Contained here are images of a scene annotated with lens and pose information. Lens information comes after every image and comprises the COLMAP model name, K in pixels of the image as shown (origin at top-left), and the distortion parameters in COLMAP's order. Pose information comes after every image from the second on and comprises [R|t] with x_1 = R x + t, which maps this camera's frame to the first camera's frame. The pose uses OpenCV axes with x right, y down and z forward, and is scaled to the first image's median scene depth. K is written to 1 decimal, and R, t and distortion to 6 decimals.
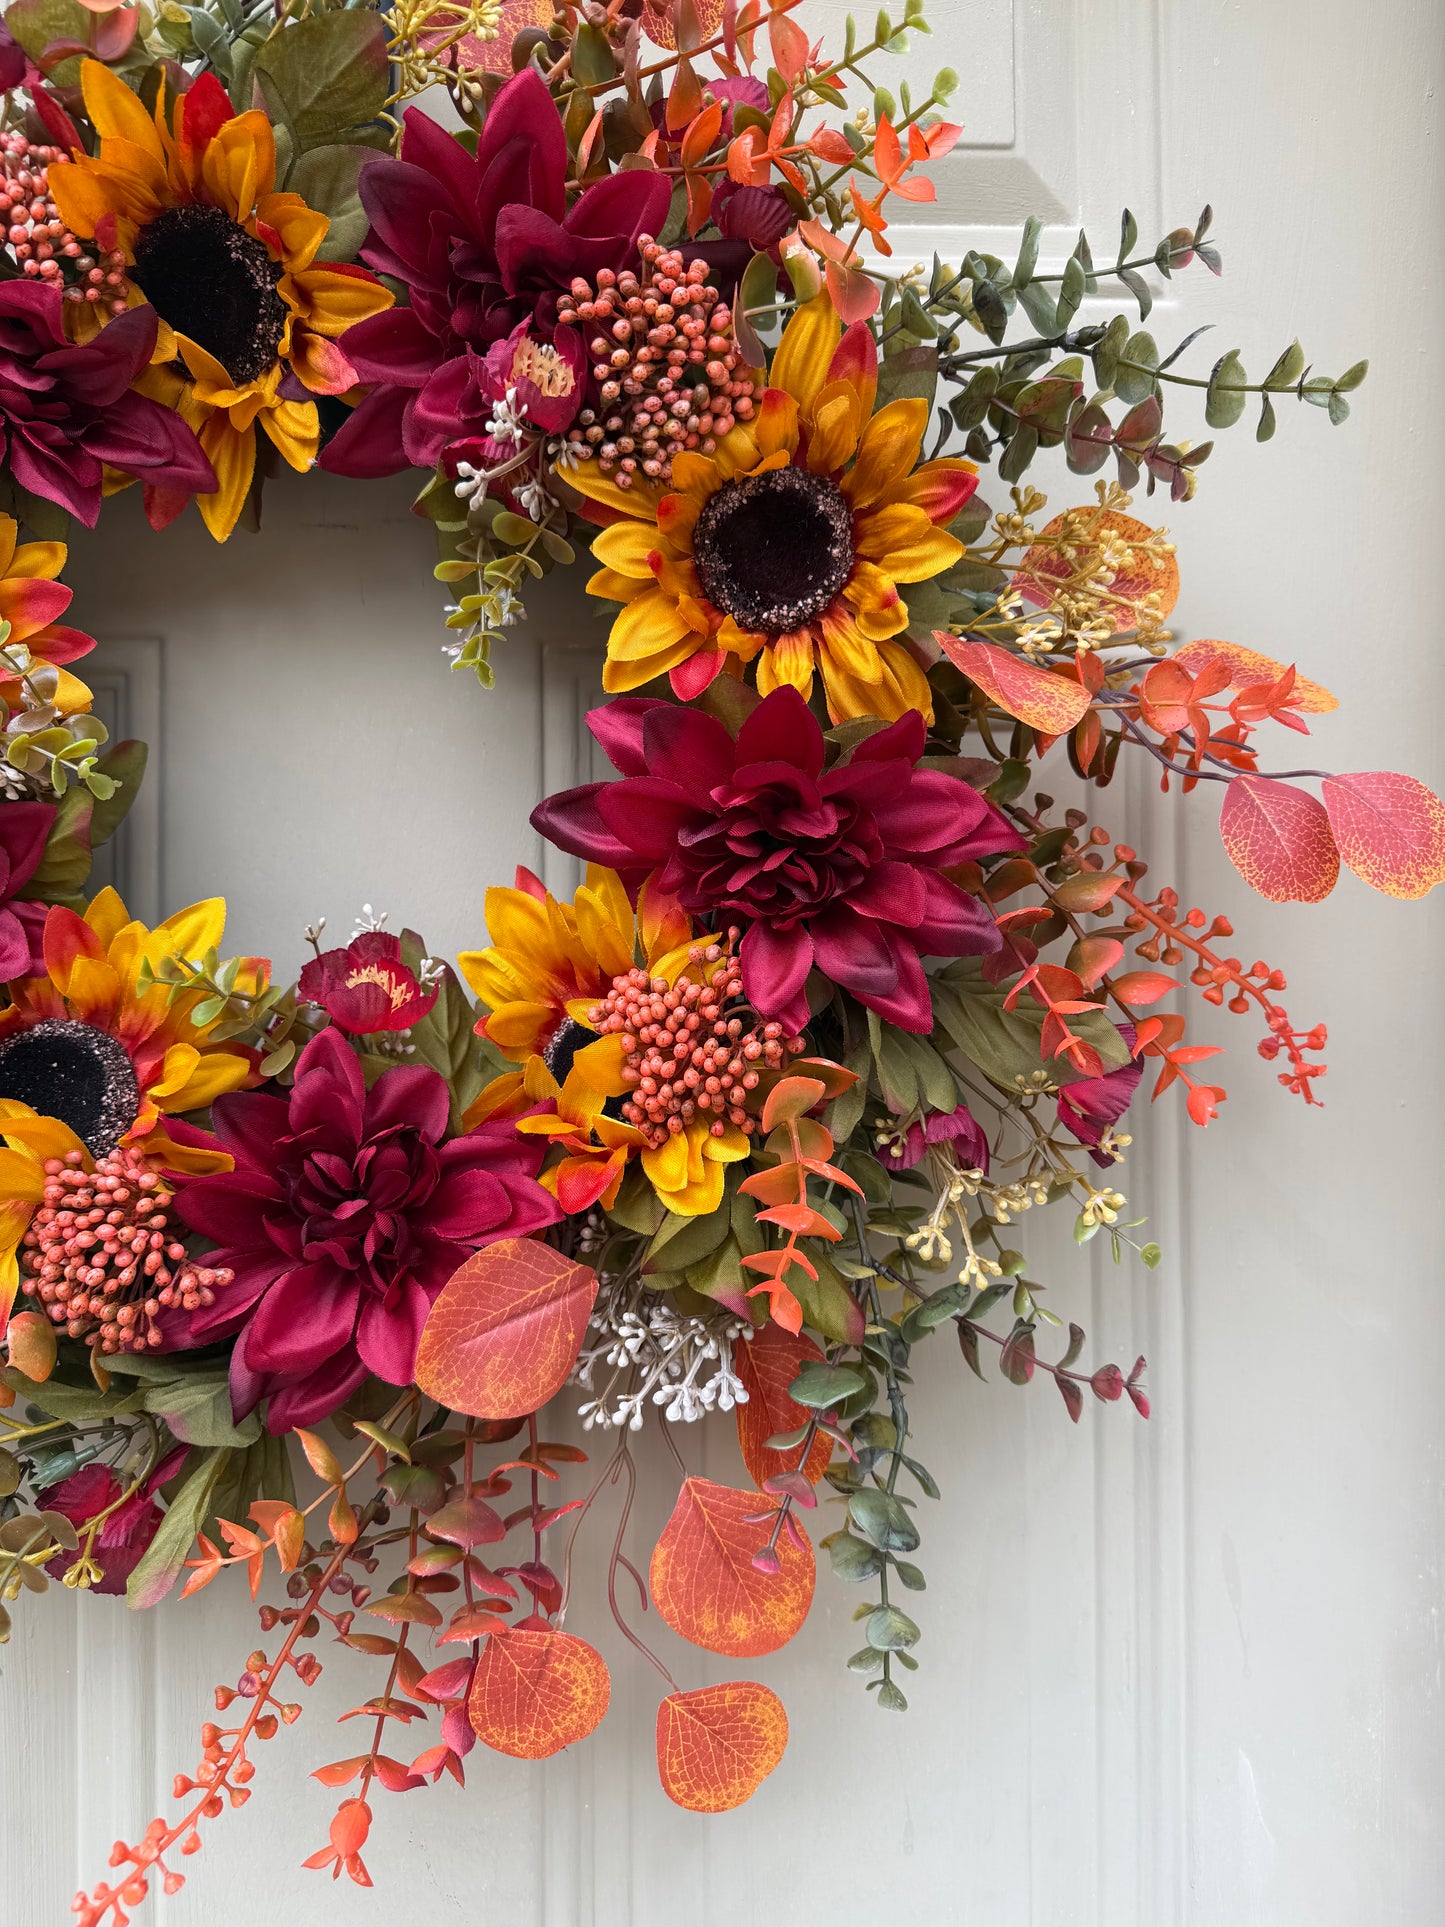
lens RADIAL K [[1414.9, 0, 737.1], [0, 1414.9, 973.2], [0, 0, 1]] dist [0.003927, -0.053757]
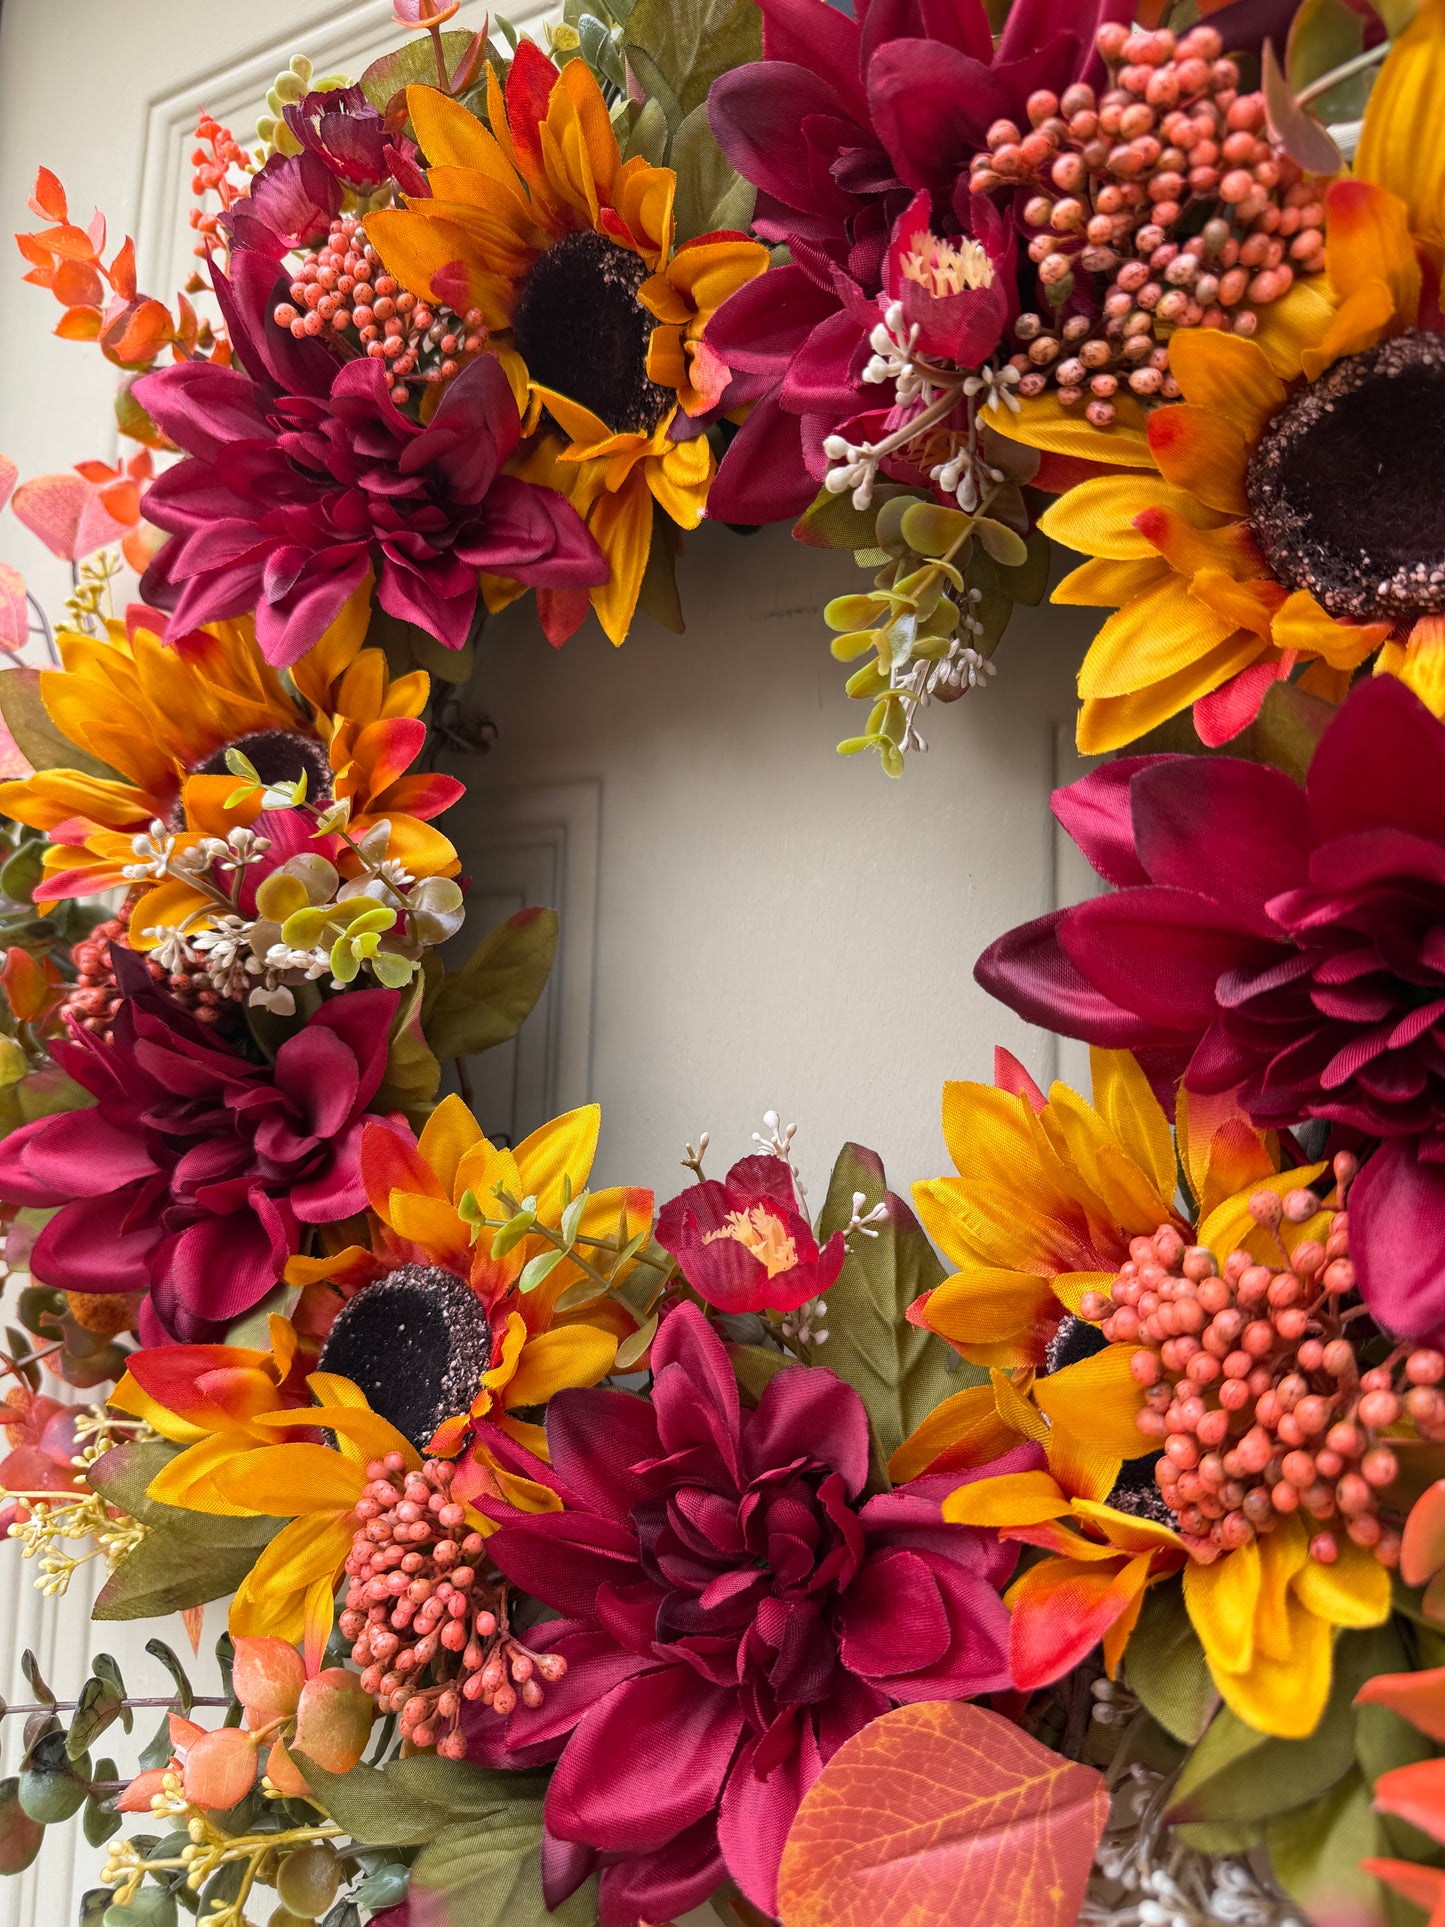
lens RADIAL K [[1414.9, 0, 712.0], [0, 1414.9, 951.2], [0, 0, 1]] dist [0.003927, -0.053757]
pose [[0.852884, -0.066491, -0.517850, 0.076604], [-0.005185, 0.990730, -0.135748, -0.035532], [0.522075, 0.118462, 0.844632, 0.426899]]
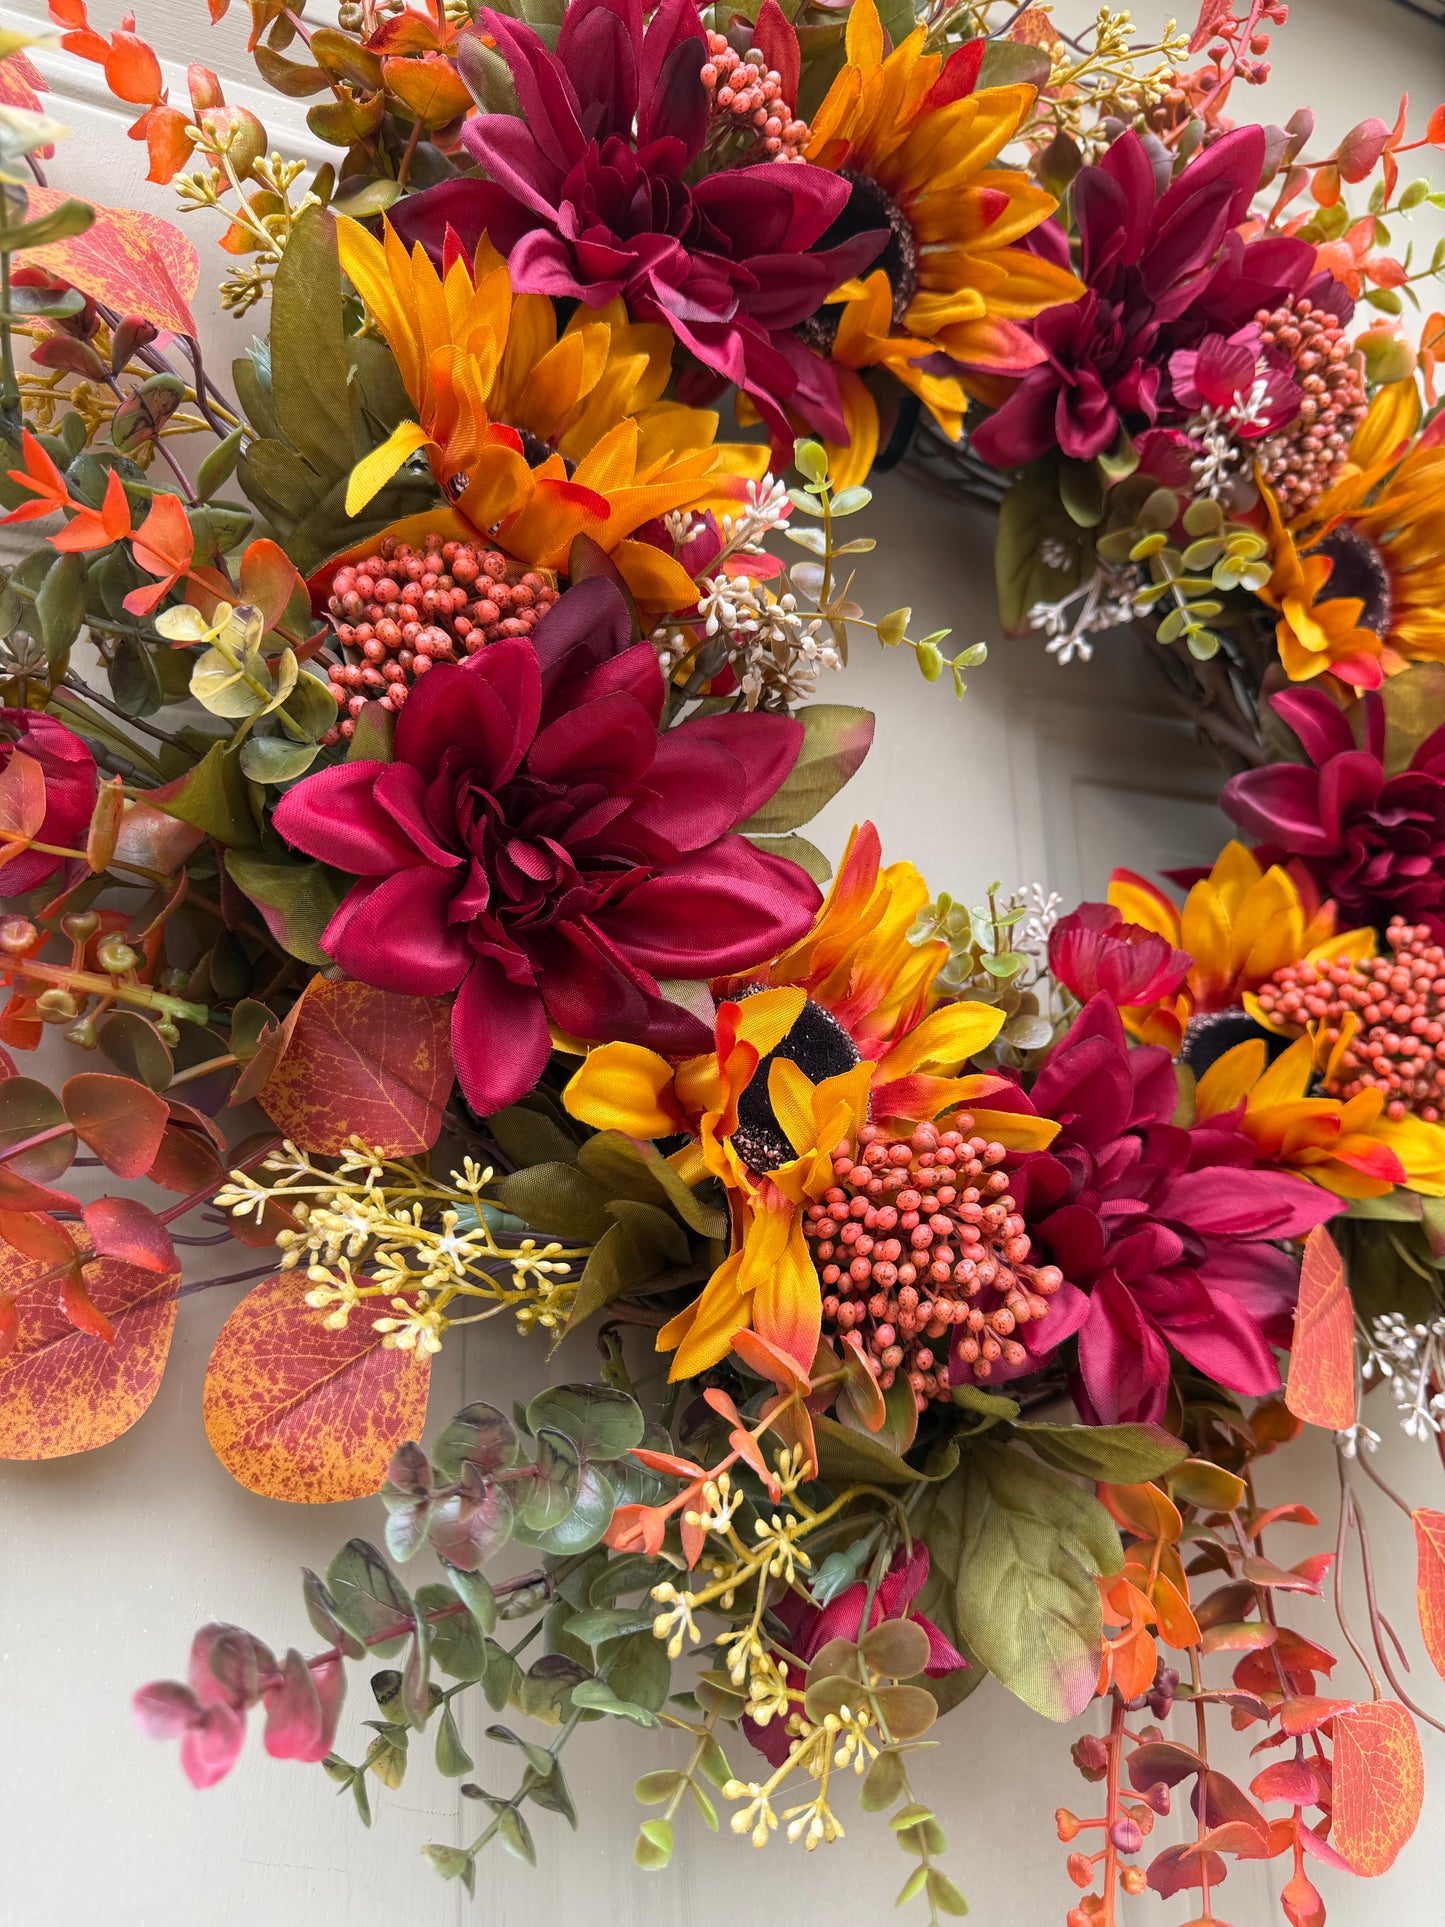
lens RADIAL K [[1414.9, 0, 718.1], [0, 1414.9, 969.1], [0, 0, 1]] dist [0.003927, -0.053757]
pose [[0.921509, 0.048285, 0.385343, -0.857507], [0.046189, 0.971571, -0.232198, 0.219942], [-0.385599, 0.231772, 0.893082, 0.305453]]
